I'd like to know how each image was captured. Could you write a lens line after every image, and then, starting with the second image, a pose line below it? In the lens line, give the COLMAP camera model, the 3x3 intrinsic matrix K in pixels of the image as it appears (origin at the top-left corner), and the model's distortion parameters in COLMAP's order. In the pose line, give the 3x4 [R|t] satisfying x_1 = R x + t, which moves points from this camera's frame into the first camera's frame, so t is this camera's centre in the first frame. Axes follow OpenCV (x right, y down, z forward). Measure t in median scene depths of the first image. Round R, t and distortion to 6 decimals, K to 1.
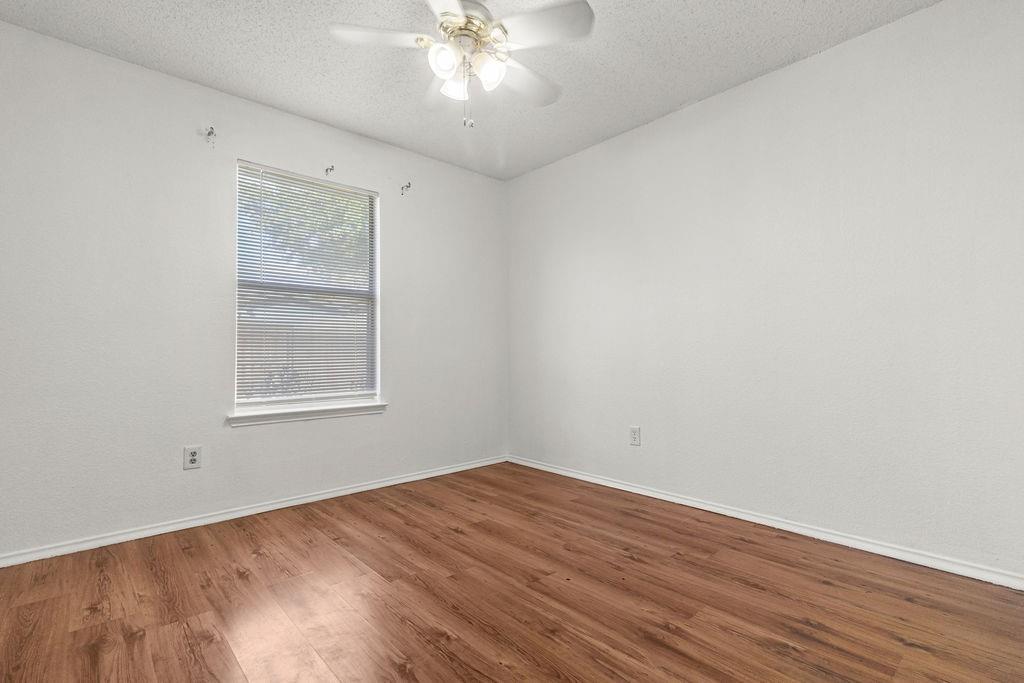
lens RADIAL K [[481.1, 0, 512.0], [0, 481.1, 341.5], [0, 0, 1]] dist [-0.000162, 0.000048]
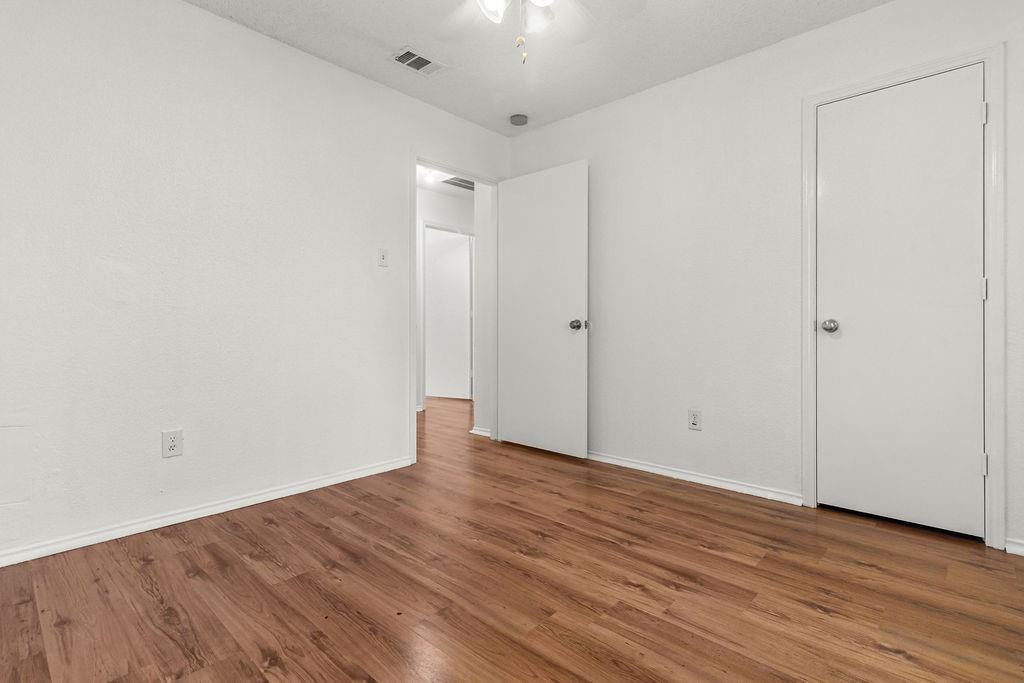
lens RADIAL K [[481.1, 0, 512.0], [0, 481.1, 341.5], [0, 0, 1]] dist [-0.000162, 0.000048]
pose [[-0.995281, 0.007164, -0.096768, 0.008374], [0.007058, 0.999974, 0.001439, 0.058936], [0.096776, 0.000749, -0.995306, 2.022913]]
